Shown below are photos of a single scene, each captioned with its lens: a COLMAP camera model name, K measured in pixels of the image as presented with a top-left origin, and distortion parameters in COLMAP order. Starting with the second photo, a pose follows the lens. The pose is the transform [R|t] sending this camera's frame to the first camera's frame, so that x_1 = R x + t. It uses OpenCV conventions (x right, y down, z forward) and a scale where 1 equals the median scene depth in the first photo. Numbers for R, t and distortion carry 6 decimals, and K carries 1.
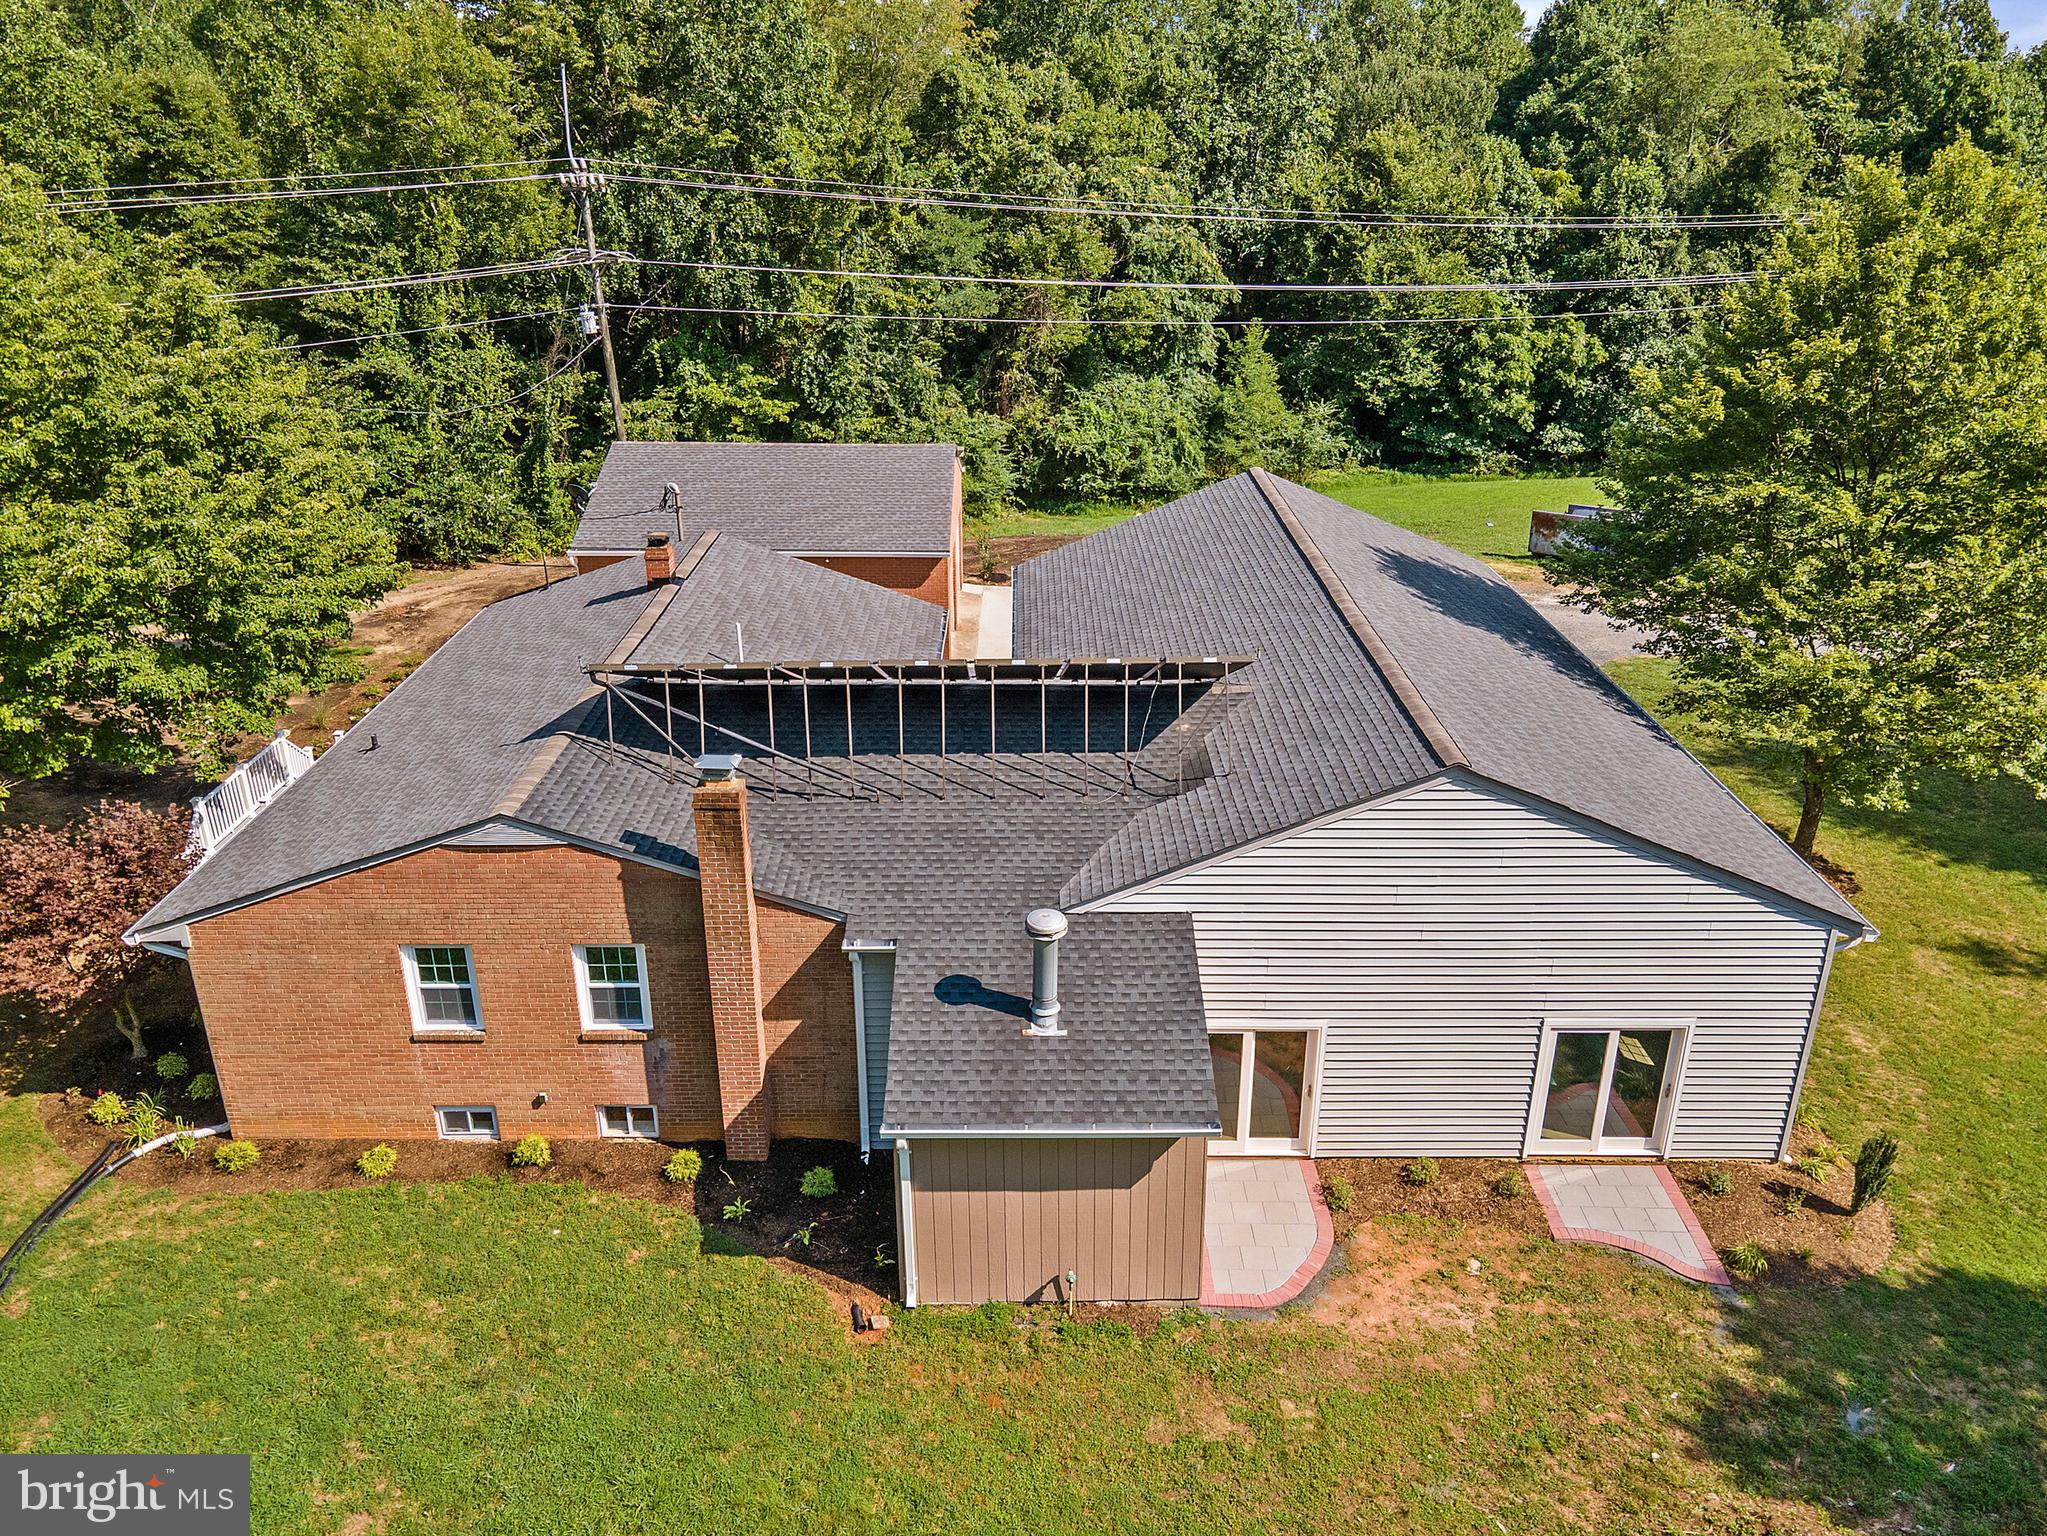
lens RADIAL K [[1486.9, 0, 1012.2], [0, 1486.9, 743.0], [0, 0, 1]] dist [0.000214, 0.057429]
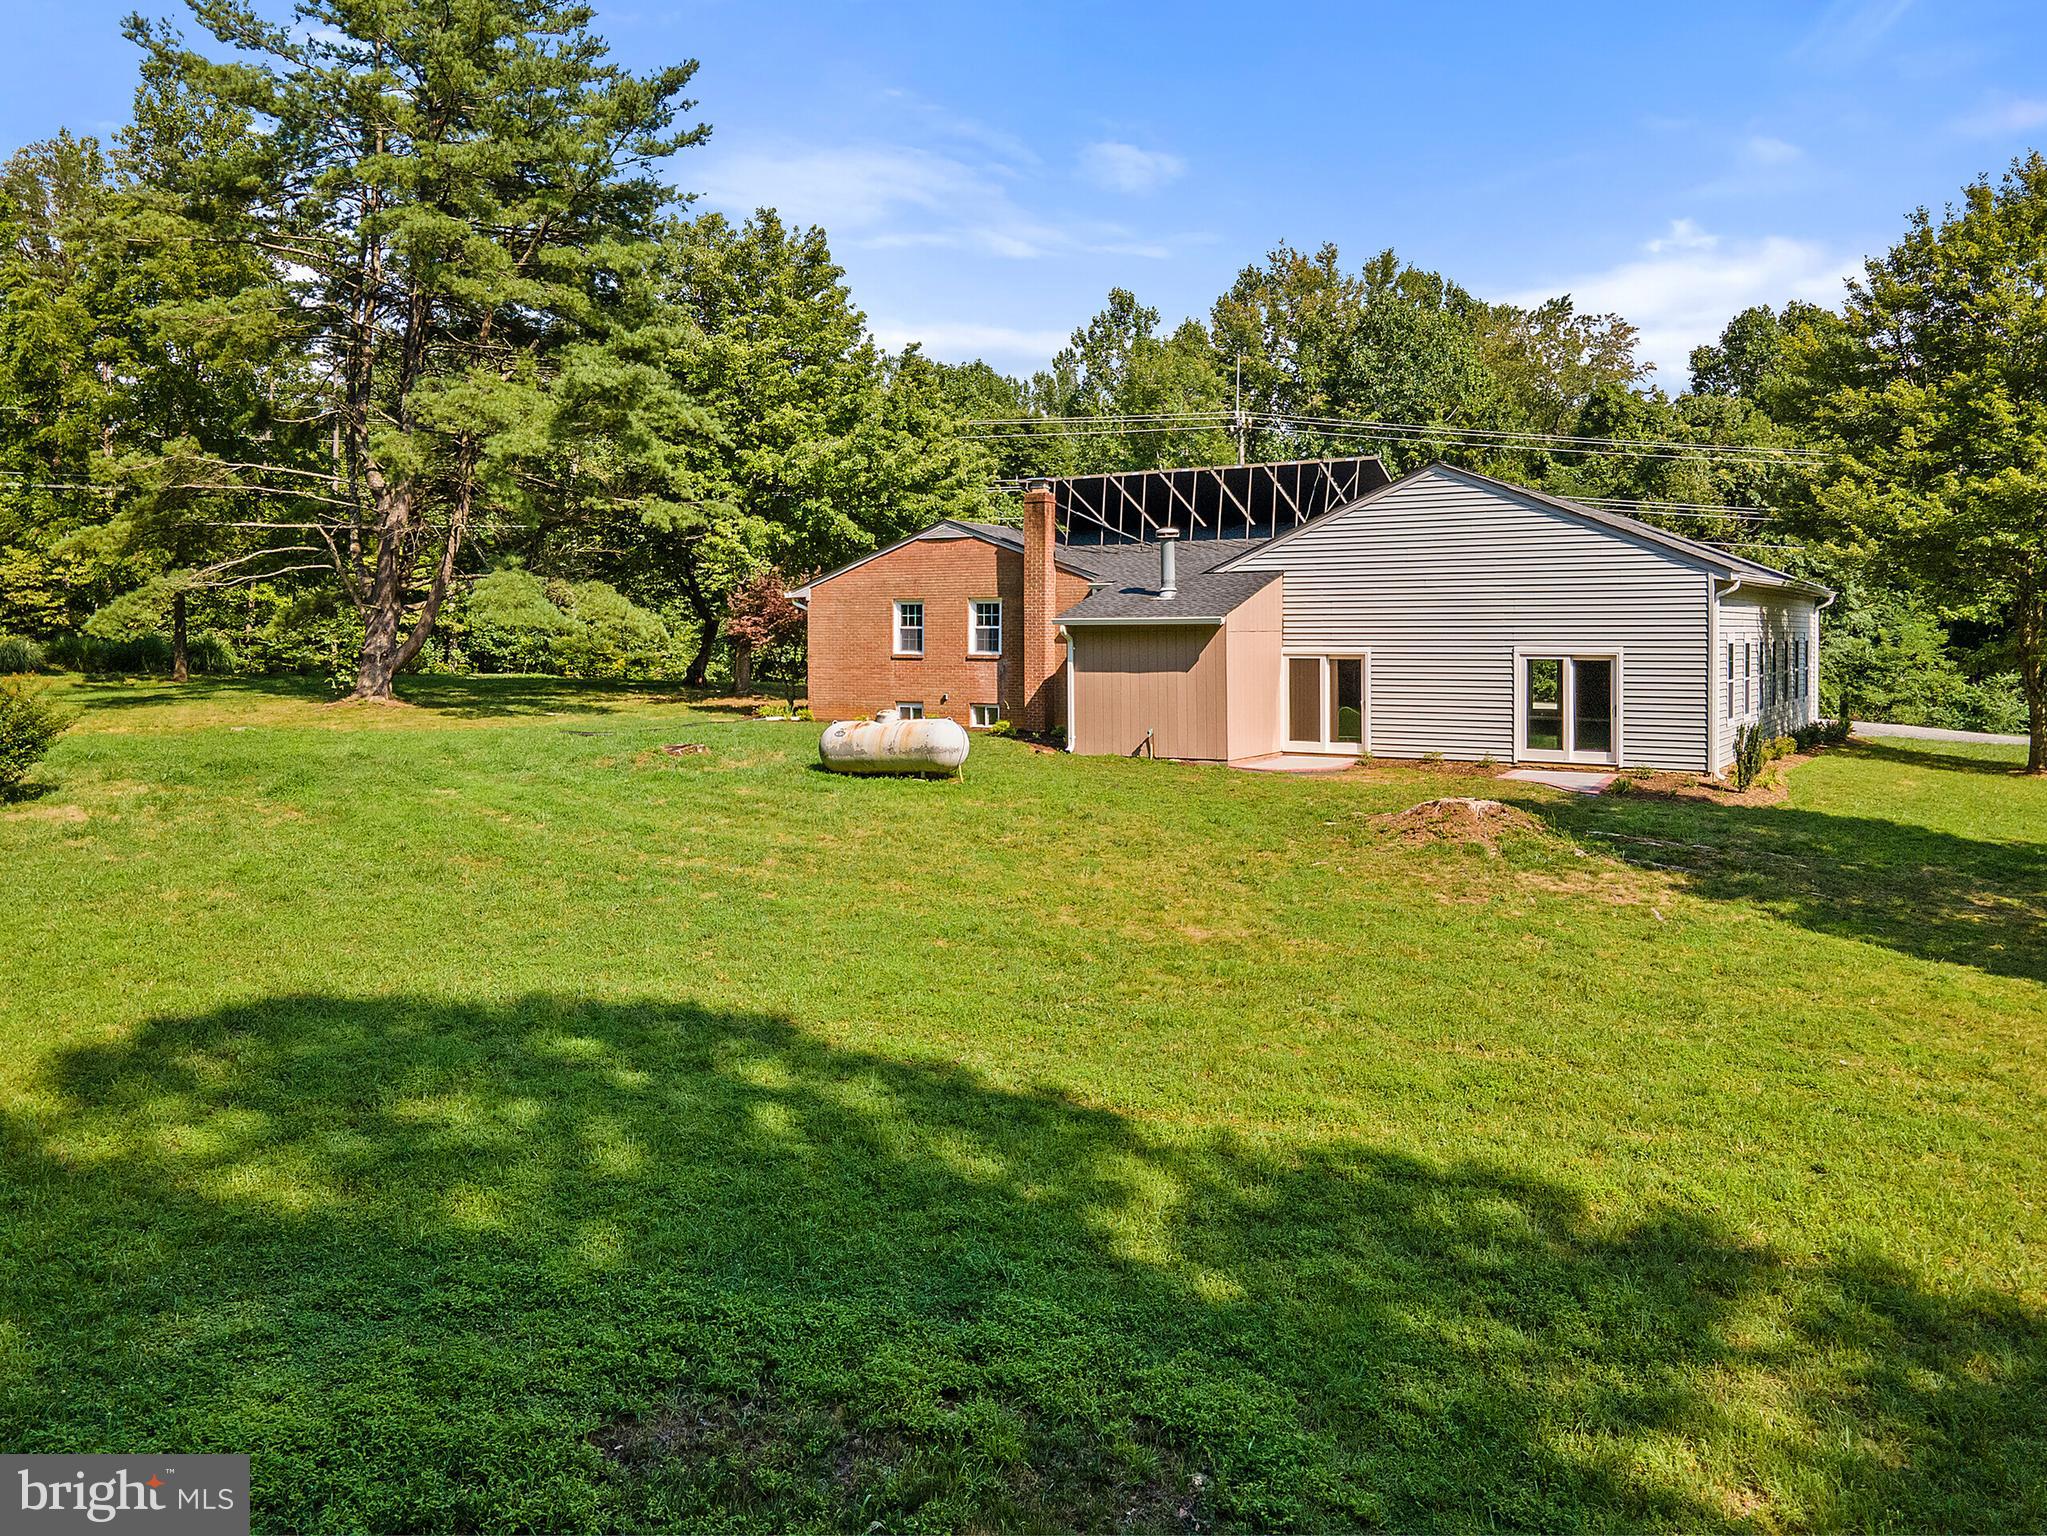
lens RADIAL K [[1486.9, 0, 1012.2], [0, 1486.9, 743.0], [0, 0, 1]] dist [0.000214, 0.057429]
pose [[0.845583, 0.046079, -0.531852, 0.717928], [-0.206969, 0.946644, -0.247040, 0.733709], [0.492091, 0.318969, 0.810003, -0.389399]]
